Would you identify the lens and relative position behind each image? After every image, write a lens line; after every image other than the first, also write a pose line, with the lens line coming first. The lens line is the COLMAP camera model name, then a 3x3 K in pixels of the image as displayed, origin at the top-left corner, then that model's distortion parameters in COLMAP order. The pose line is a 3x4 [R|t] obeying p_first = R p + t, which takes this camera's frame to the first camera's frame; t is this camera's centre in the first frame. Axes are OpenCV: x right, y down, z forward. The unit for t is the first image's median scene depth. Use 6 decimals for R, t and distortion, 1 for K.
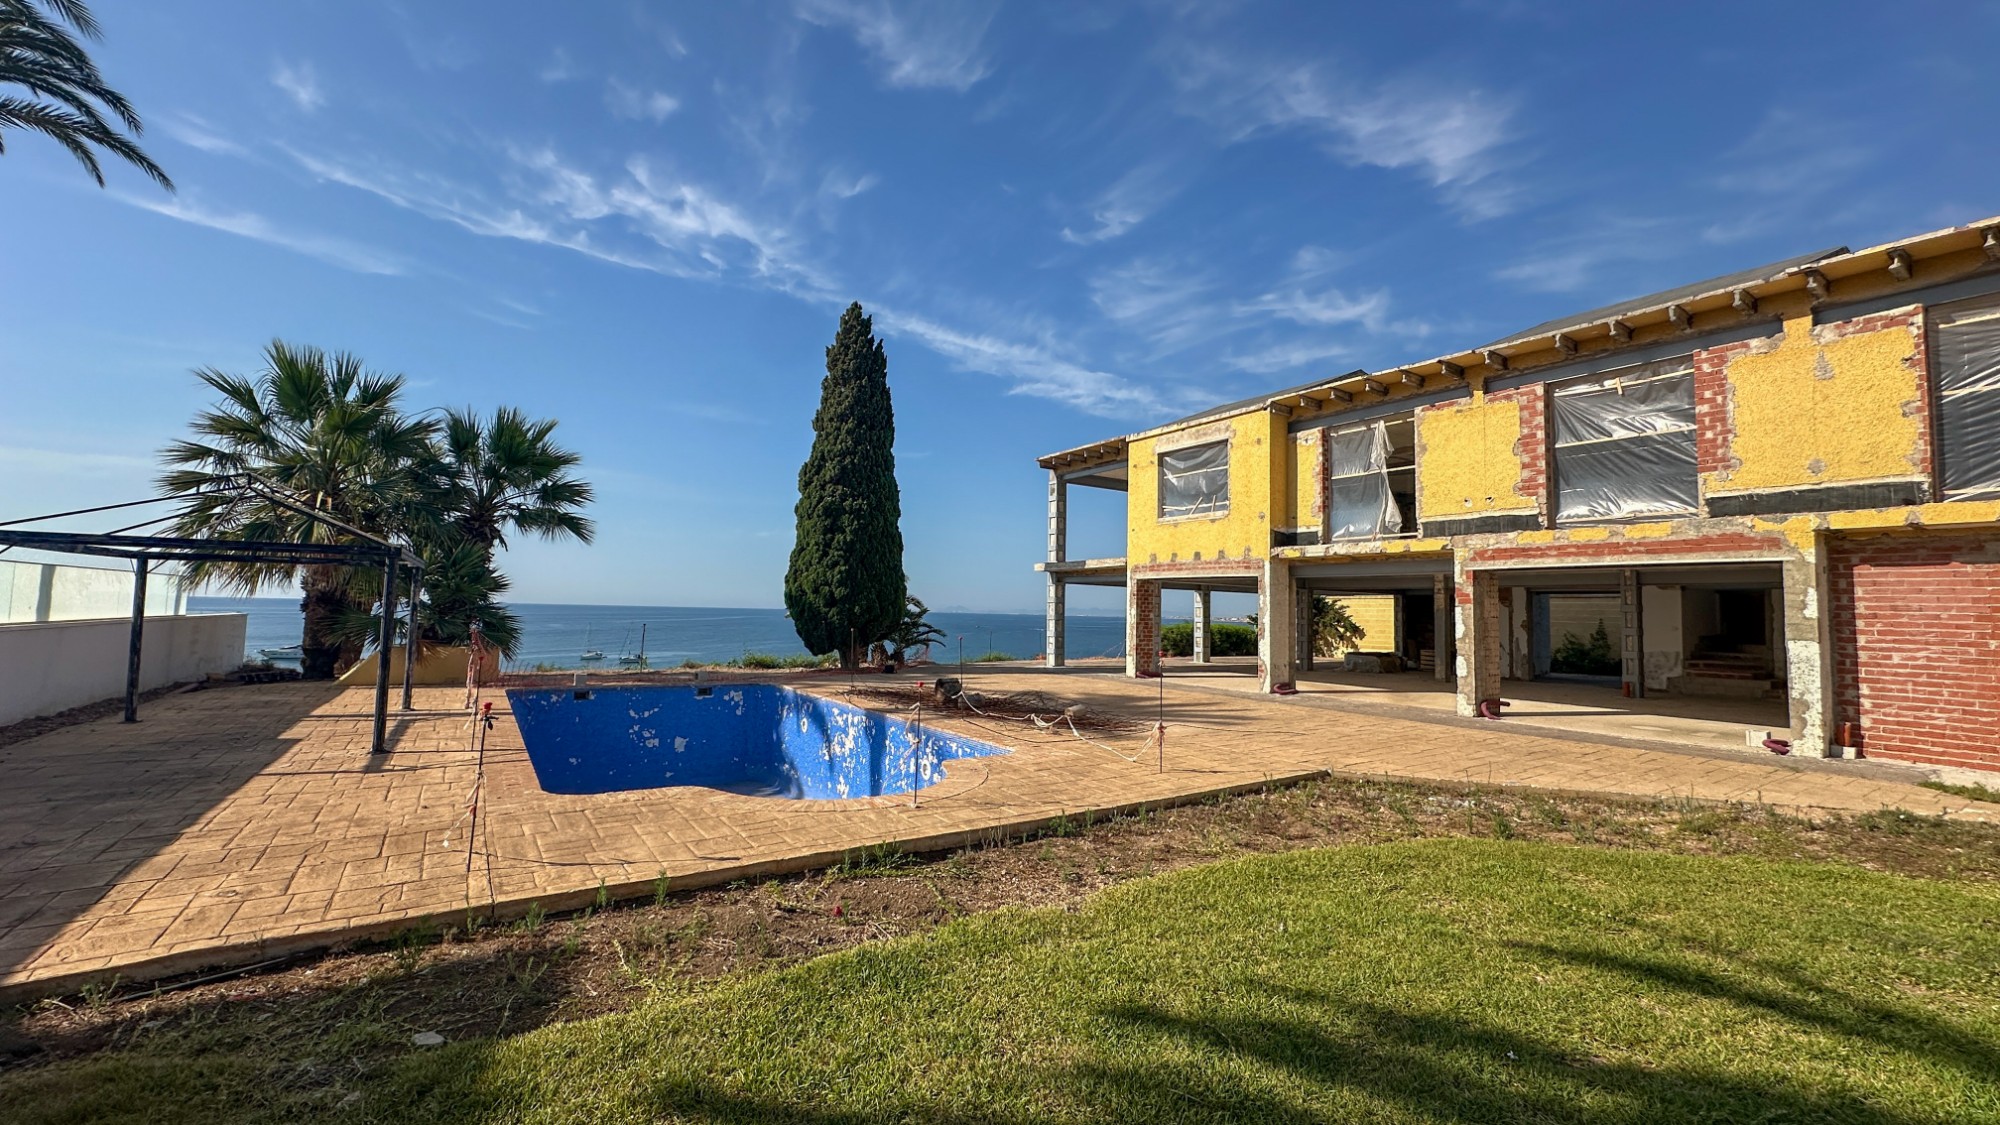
lens RADIAL K [[792.9, 0, 998.3], [0, 792.9, 563.2], [0, 0, 1]] dist [-0.002625, 0.001070]
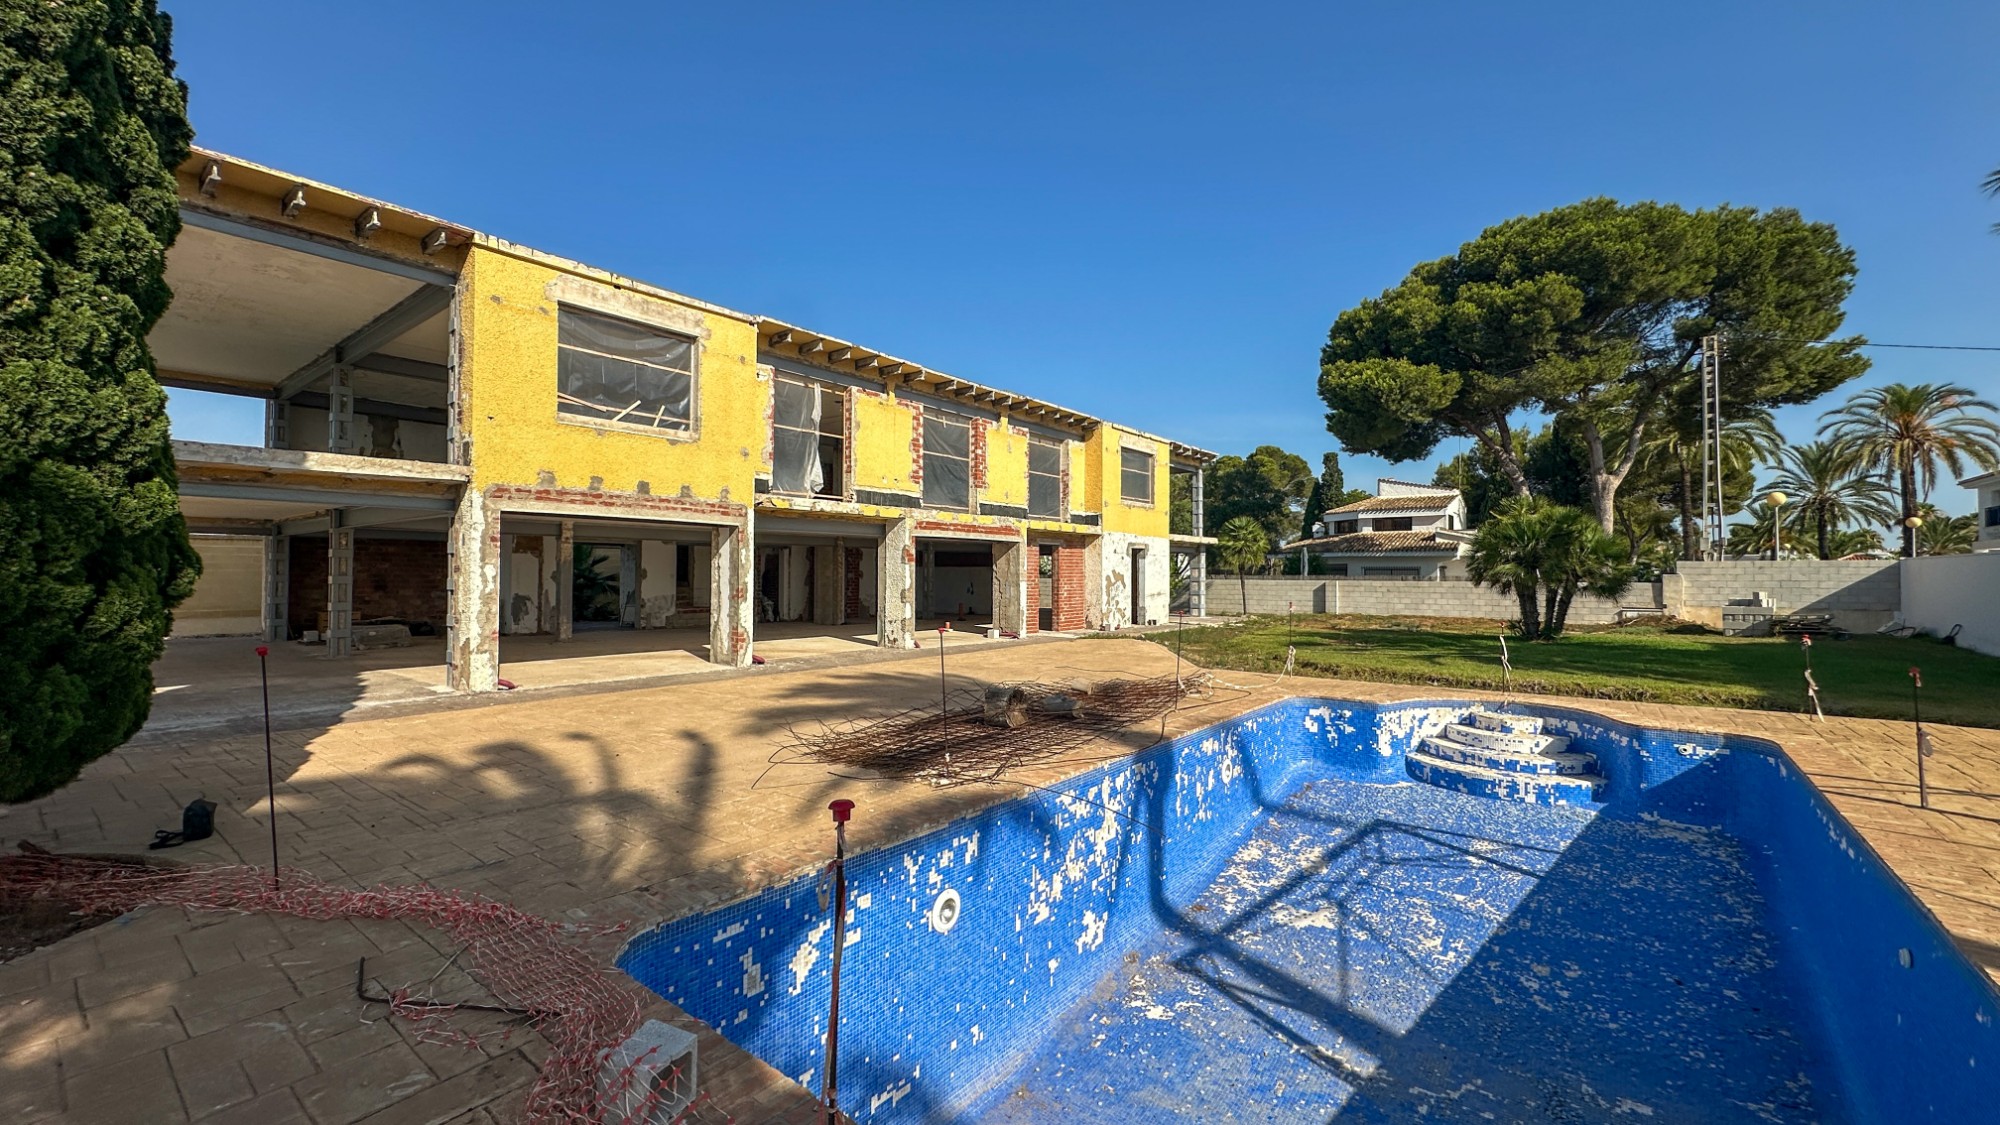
lens RADIAL K [[792.9, 0, 999.4], [0, 792.9, 572.8], [0, 0, 1]] dist [-0.002625, 0.001070]
pose [[-0.313323, -0.022590, 0.949378, -0.576328], [-0.068500, 0.997650, 0.001131, 0.048927], [-0.947173, -0.064678, -0.314135, 1.078096]]
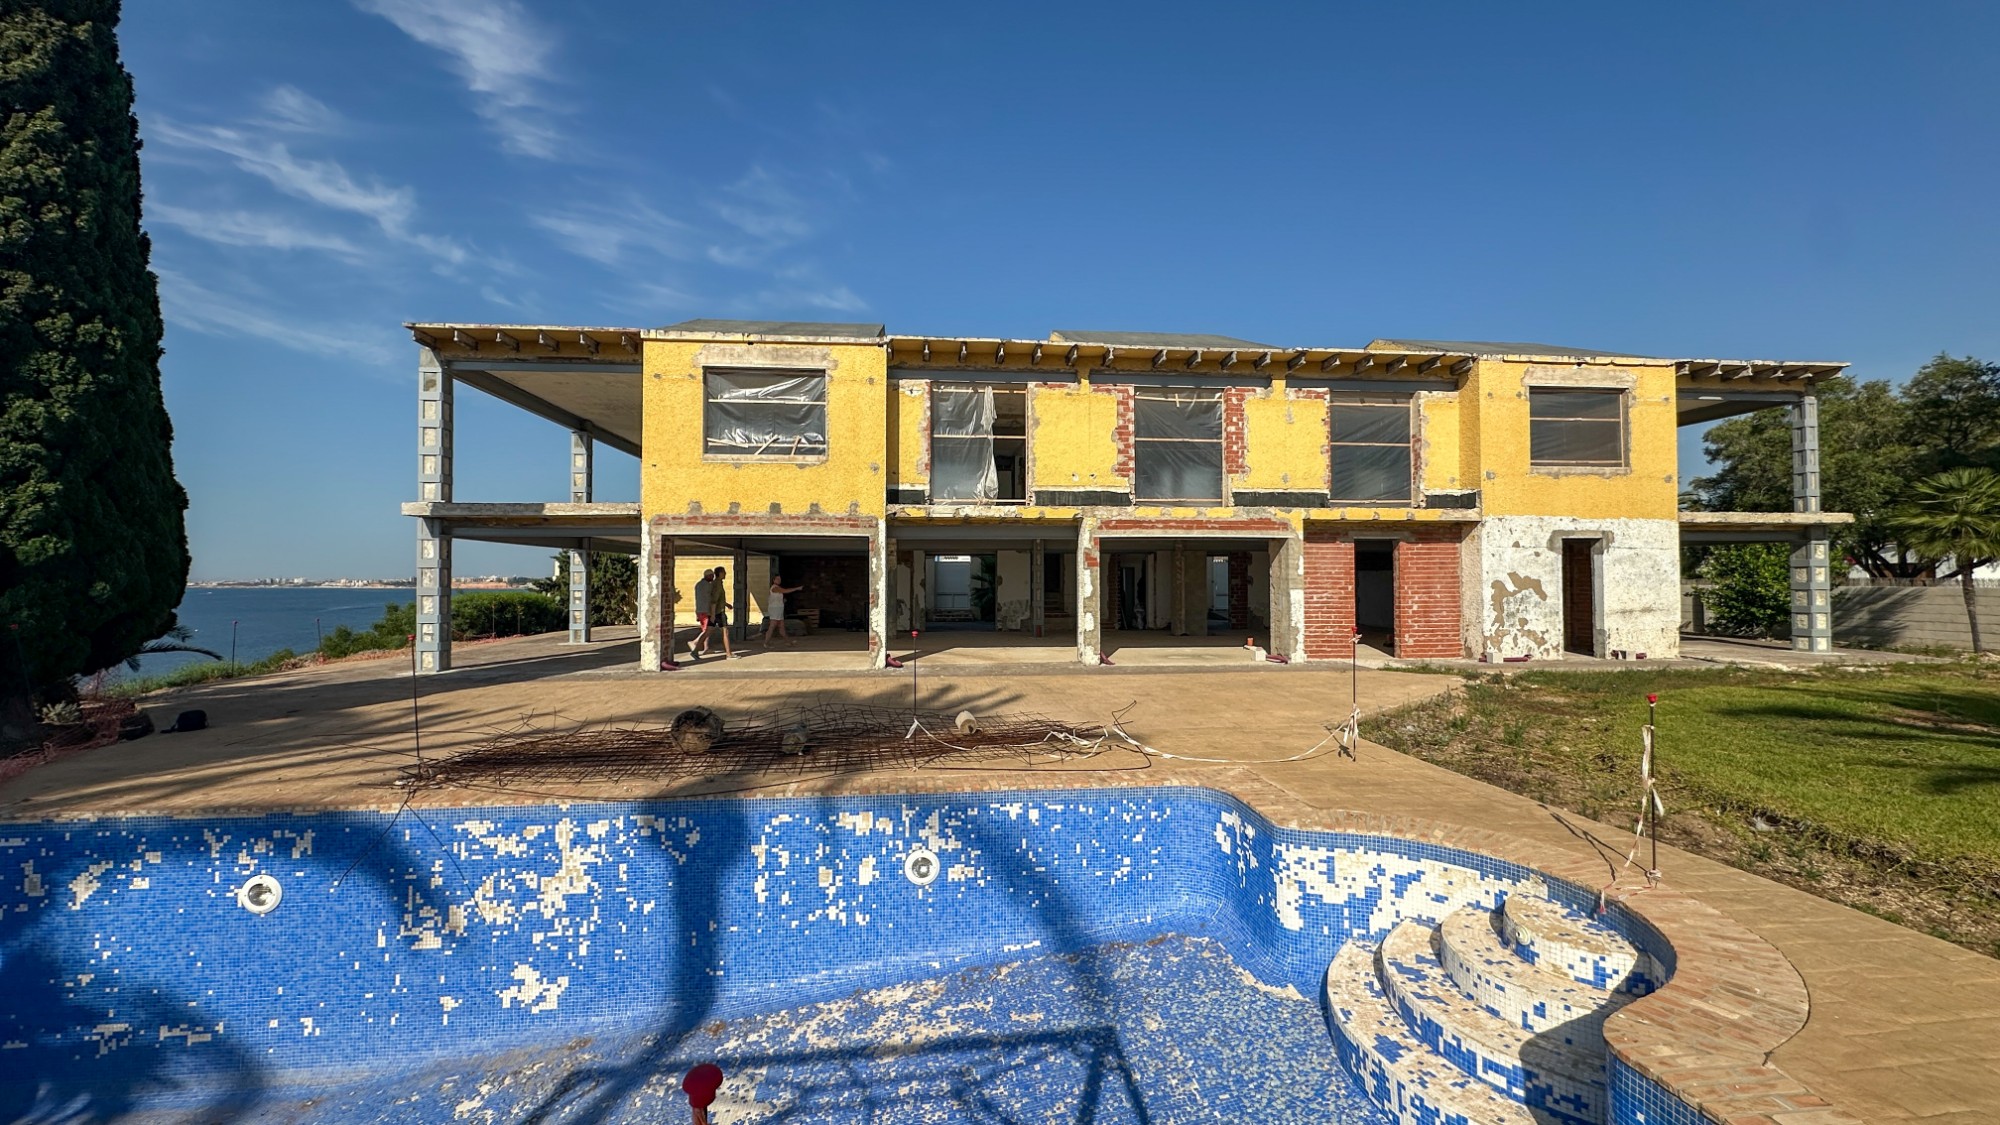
lens RADIAL K [[792.9, 0, 1002.4], [0, 792.9, 568.7], [0, 0, 1]] dist [-0.002625, 0.001070]
pose [[0.463944, -0.012275, 0.885779, -0.409284], [-0.041036, 0.998533, 0.035332, 0.016208], [-0.884913, -0.052741, 0.462760, 0.499841]]
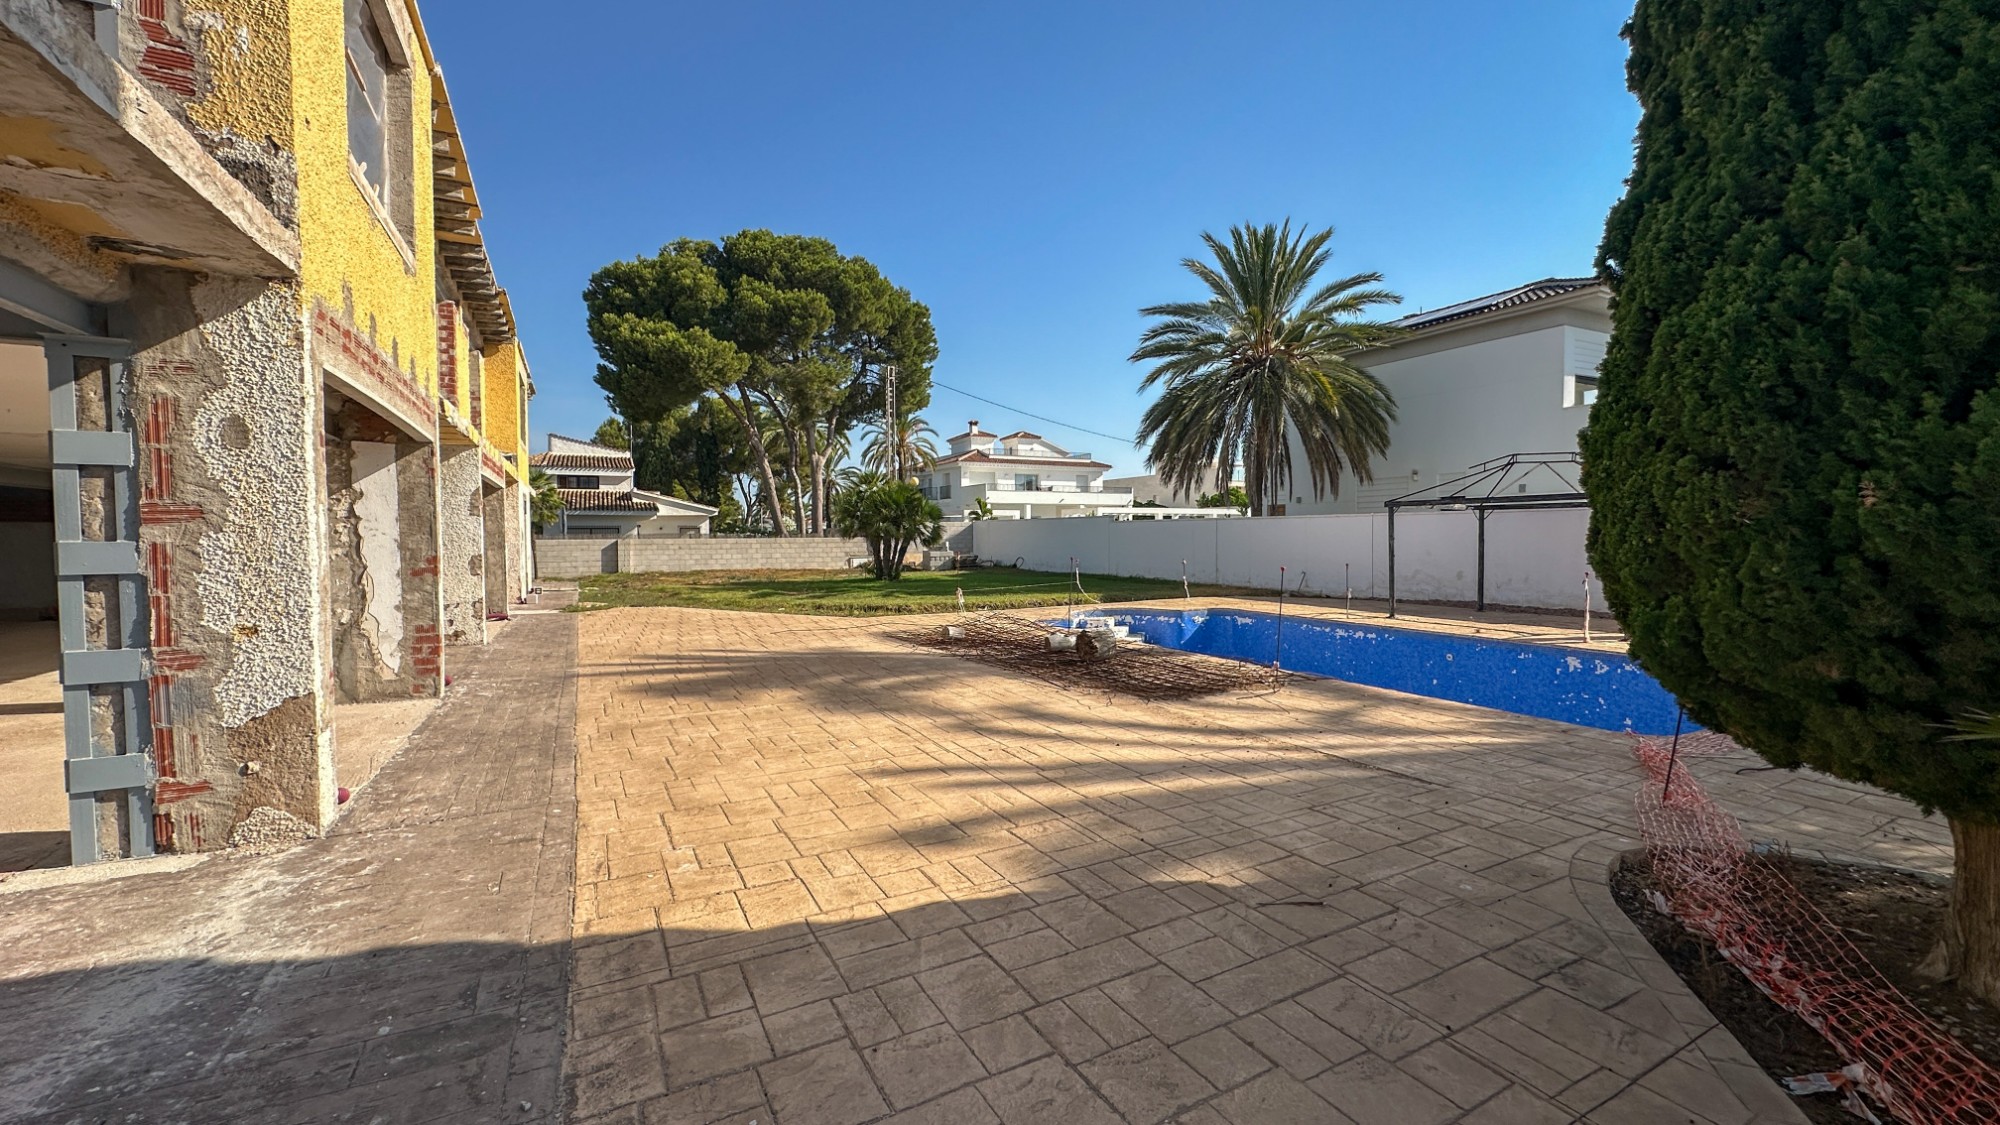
lens RADIAL K [[792.9, 0, 1007.8], [0, 792.9, 553.8], [0, 0, 1]] dist [-0.002625, 0.001070]
pose [[-0.995313, -0.020649, 0.094472, -0.042292], [-0.024035, 0.999104, -0.034838, 0.097491], [-0.093668, -0.036945, -0.994918, 1.516243]]
